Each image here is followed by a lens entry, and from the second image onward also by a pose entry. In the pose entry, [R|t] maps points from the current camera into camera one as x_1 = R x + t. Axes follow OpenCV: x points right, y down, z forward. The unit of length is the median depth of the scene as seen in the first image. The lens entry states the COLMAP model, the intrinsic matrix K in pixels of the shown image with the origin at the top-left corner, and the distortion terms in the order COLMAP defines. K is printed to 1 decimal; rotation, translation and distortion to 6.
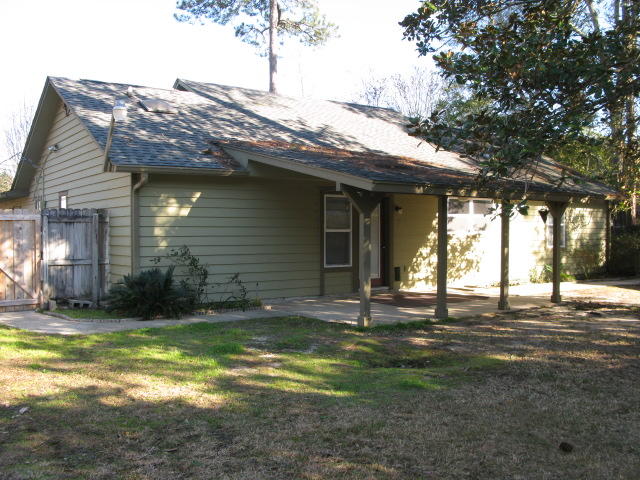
lens RADIAL K [[645.1, 0, 320.0], [0, 645.1, 240.0], [0, 0, 1]] dist [-0.207638, 0.241051]
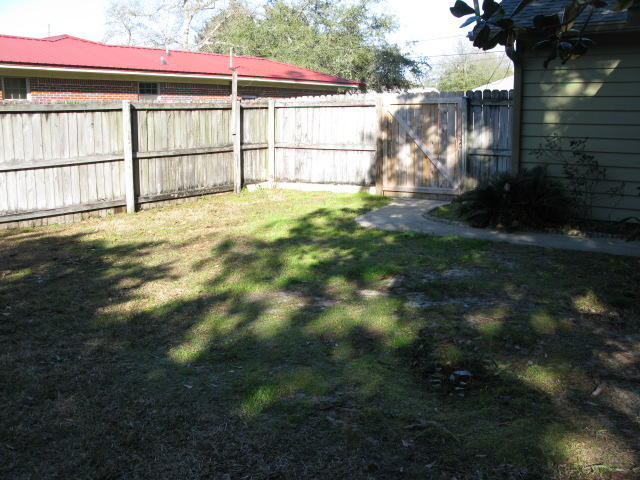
lens RADIAL K [[645.1, 0, 320.0], [0, 645.1, 240.0], [0, 0, 1]] dist [-0.207638, 0.241051]
pose [[0.323584, 0.177329, -0.929434, 0.266050], [-0.010732, 0.982906, 0.183794, -0.002694], [0.946139, -0.049498, 0.319956, 0.356021]]
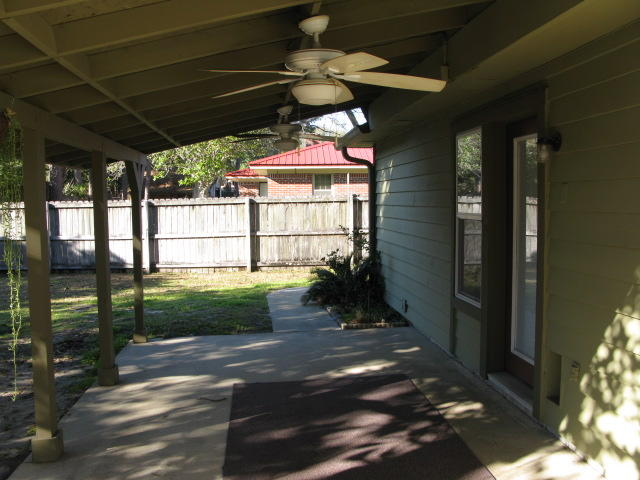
lens RADIAL K [[645.1, 0, 320.0], [0, 645.1, 240.0], [0, 0, 1]] dist [-0.207638, 0.241051]
pose [[-0.515129, 0.058524, -0.855113, 0.372883], [-0.001318, 0.997611, 0.069070, -0.024744], [0.857112, 0.036707, -0.513821, 0.971332]]
